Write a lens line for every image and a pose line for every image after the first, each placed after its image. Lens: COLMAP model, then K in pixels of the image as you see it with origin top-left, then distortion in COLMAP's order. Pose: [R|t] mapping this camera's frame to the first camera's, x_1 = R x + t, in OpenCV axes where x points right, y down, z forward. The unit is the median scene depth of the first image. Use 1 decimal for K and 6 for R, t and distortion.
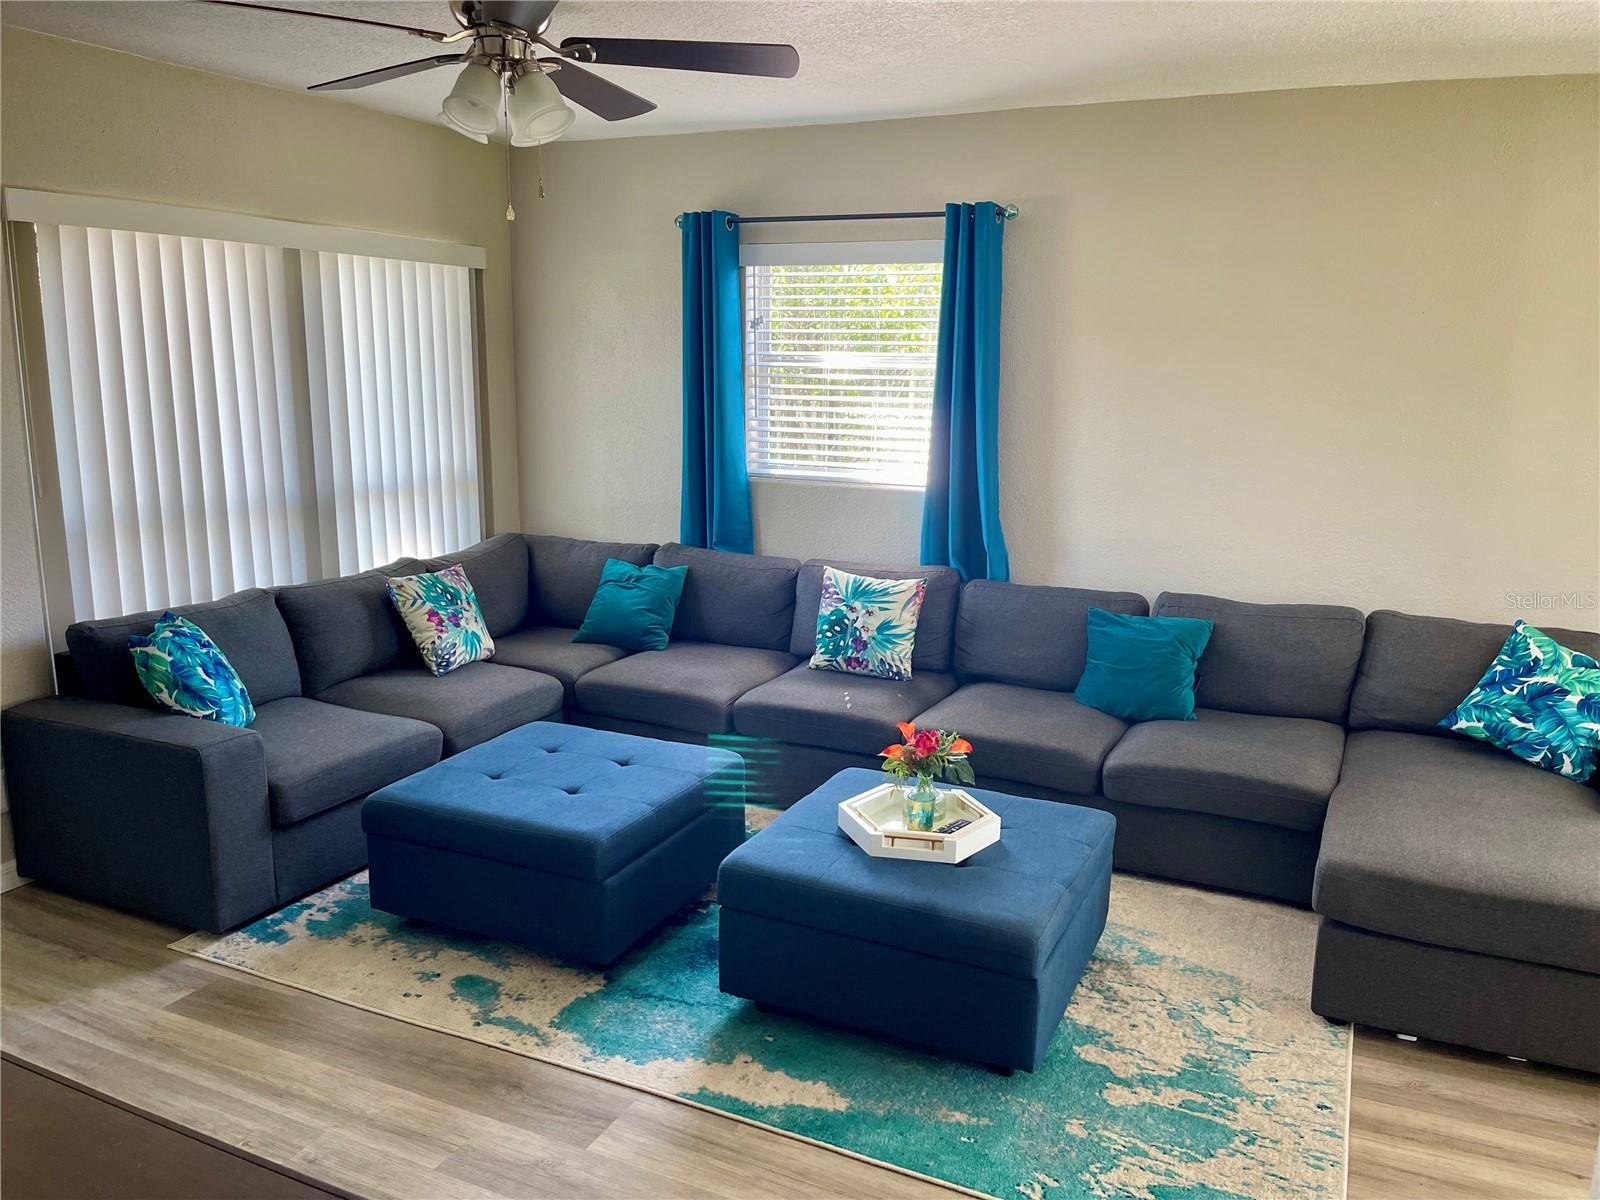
lens RADIAL K [[1208.1, 0, 805.2], [0, 1208.1, 604.5], [0, 0, 1]] dist [0.028192, 0.000767]
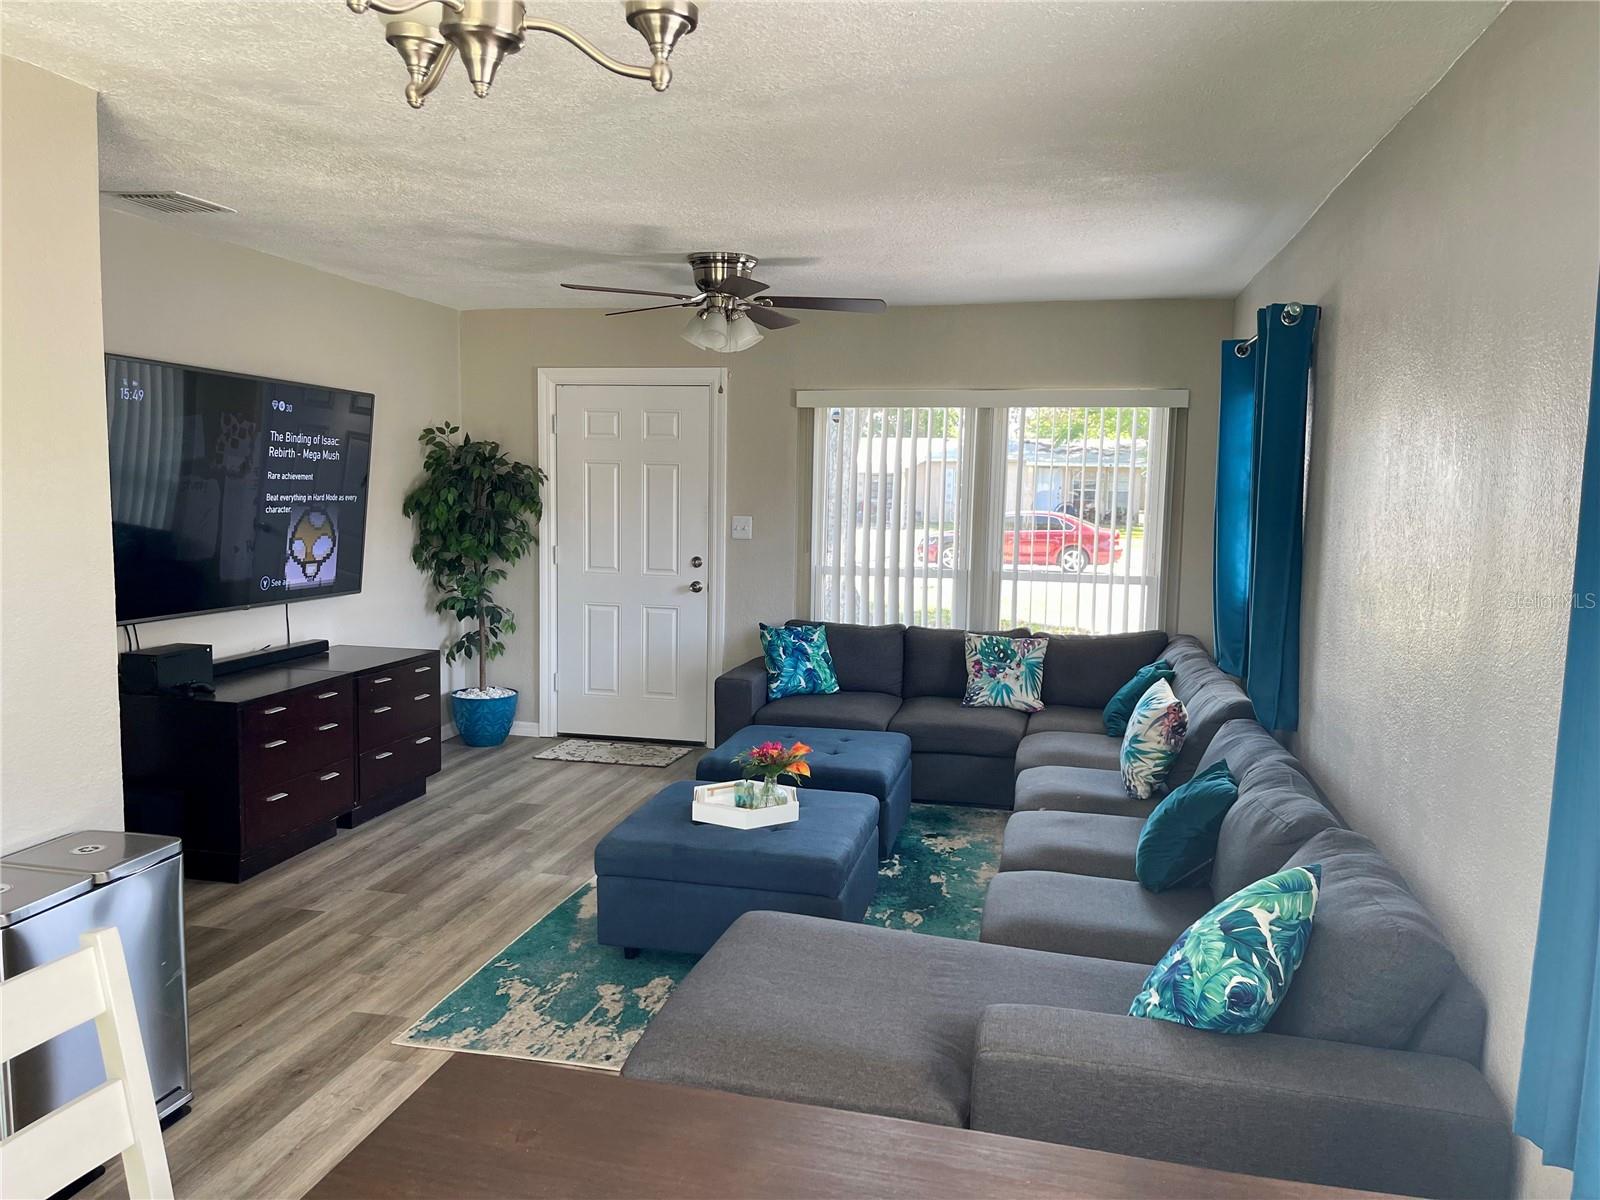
lens RADIAL K [[1208.1, 0, 802.4], [0, 1208.1, 596.8], [0, 0, 1]] dist [0.028192, 0.000767]
pose [[0.220755, 0.089409, -0.971223, 1.228950], [-0.212550, 0.976266, 0.041561, -0.101665], [0.951887, 0.197259, 0.234519, 0.614745]]
